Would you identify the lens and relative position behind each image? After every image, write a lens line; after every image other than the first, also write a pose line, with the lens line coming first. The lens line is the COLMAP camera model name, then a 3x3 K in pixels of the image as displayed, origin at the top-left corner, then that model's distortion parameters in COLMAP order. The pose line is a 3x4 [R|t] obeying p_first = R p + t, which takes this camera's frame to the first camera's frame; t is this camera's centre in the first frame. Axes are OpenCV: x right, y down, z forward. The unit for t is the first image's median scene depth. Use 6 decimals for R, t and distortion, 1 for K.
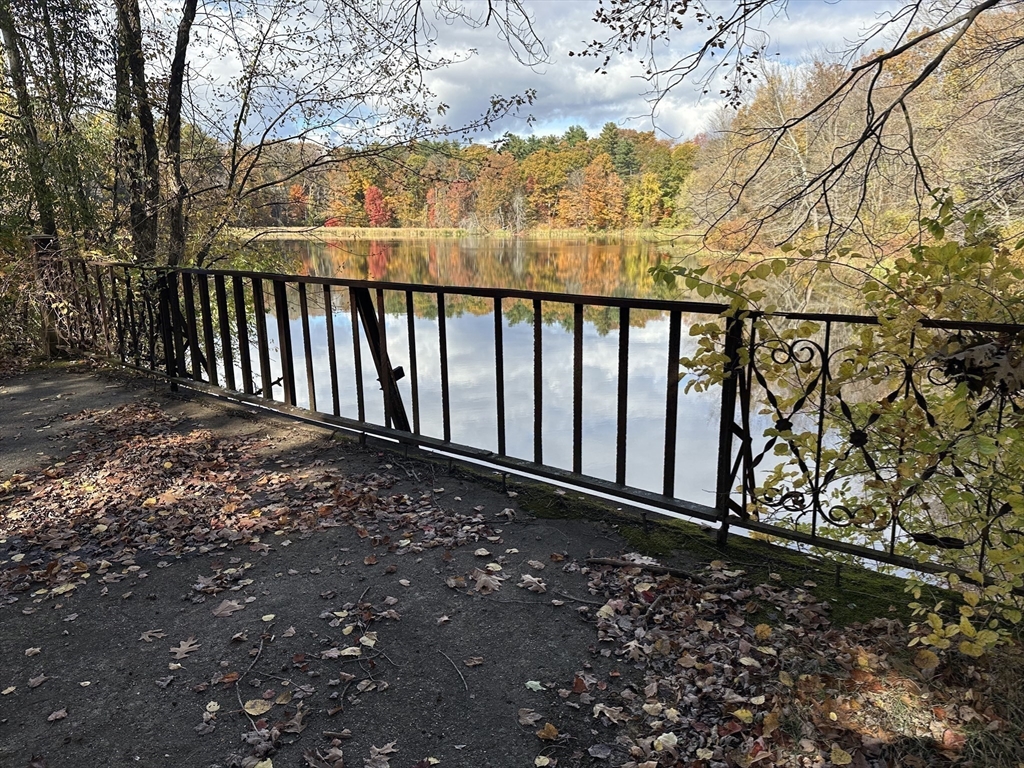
lens RADIAL K [[733.1, 0, 503.4], [0, 733.1, 385.6], [0, 0, 1]] dist [0.020474, -0.011715]
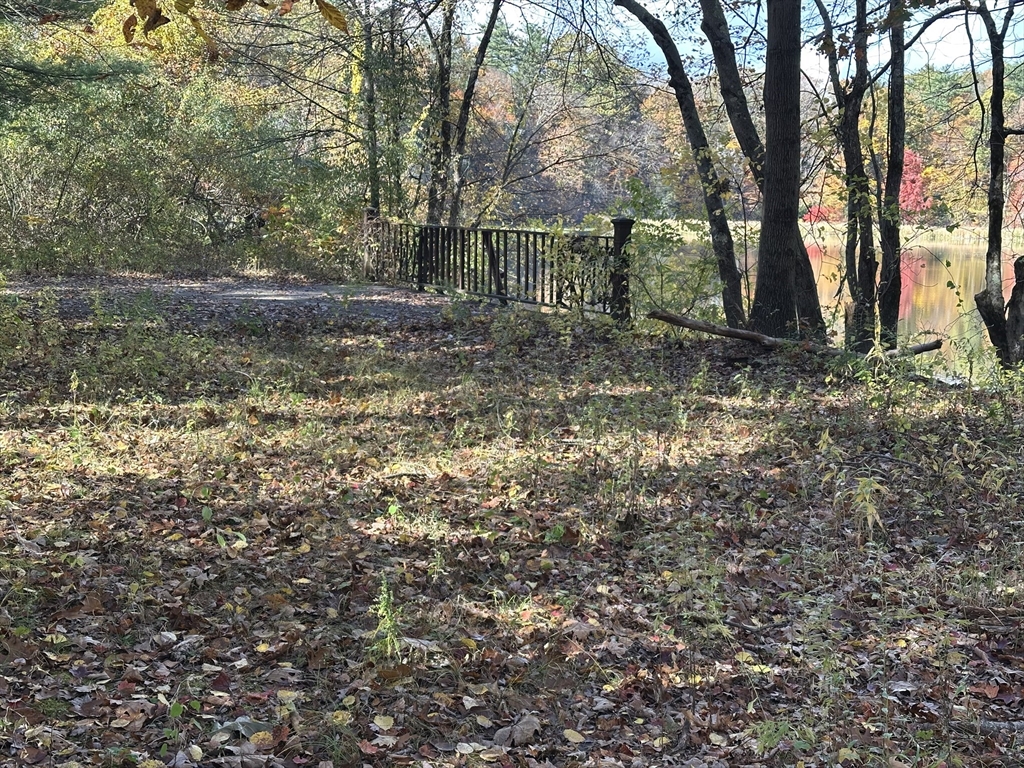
lens RADIAL K [[1445.1, 0, 513.1], [0, 1445.1, 383.3], [0, 0, 1]] dist [0.045216, 0.000000]
pose [[0.900663, 0.087123, -0.425694, 0.045913], [-0.129665, 0.988945, -0.071940, 0.016020], [0.414720, 0.119992, 0.902003, -0.074467]]
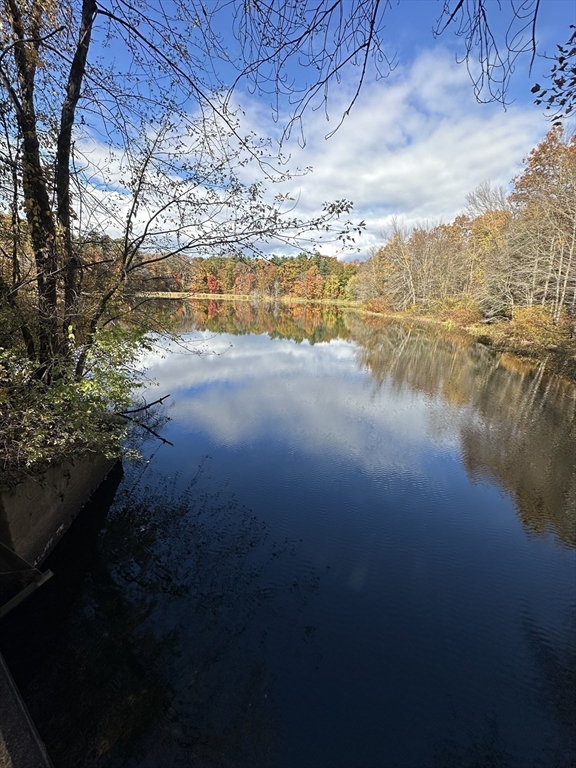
lens RADIAL K [[310.0, 0, 290.8], [0, 310.0, 383.8], [0, 0, 1]] dist [-0.029332, 0.000124]
pose [[0.996404, 0.021044, 0.082071, -0.007929], [-0.026200, 0.997716, 0.062261, -0.006851], [-0.080573, -0.064188, 0.994680, 0.029684]]
